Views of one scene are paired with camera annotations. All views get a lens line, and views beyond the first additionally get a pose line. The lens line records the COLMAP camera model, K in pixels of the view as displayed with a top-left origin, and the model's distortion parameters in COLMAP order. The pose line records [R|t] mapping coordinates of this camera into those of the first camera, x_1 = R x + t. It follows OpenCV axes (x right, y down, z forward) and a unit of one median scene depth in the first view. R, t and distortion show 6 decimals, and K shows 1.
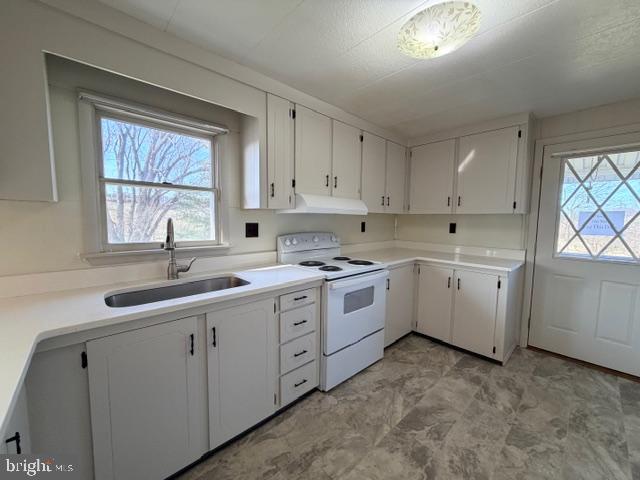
lens RADIAL K [[255.0, 0, 318.7], [0, 255.0, 239.8], [0, 0, 1]] dist [0.000178, 0.000027]
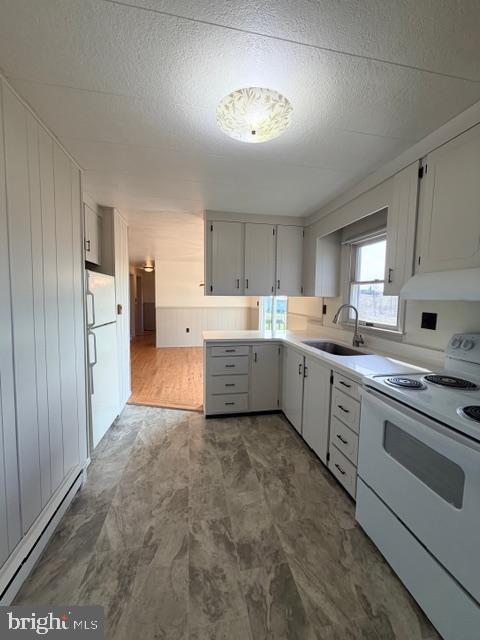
lens RADIAL K [[255.0, 0, 240.3], [0, 255.0, 318.1], [0, 0, 1]] dist [0.000178, 0.000027]
pose [[-0.528602, 0.046632, -0.847588, 0.888779], [-0.091691, 0.989511, 0.111623, -0.095040], [0.843904, 0.136721, -0.518782, 1.025573]]
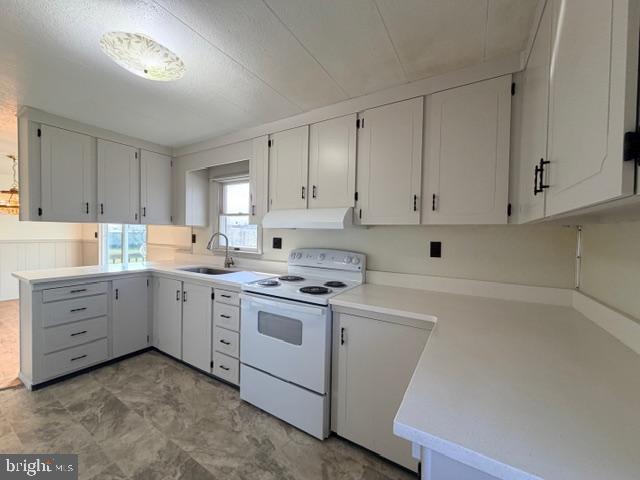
lens RADIAL K [[255.0, 0, 318.7], [0, 255.0, 239.8], [0, 0, 1]] dist [0.000178, 0.000027]
pose [[0.269563, 0.013877, -0.962883, 1.116770], [-0.094961, 0.995406, -0.012239, -0.064802], [0.958289, 0.094735, 0.269642, 0.966512]]
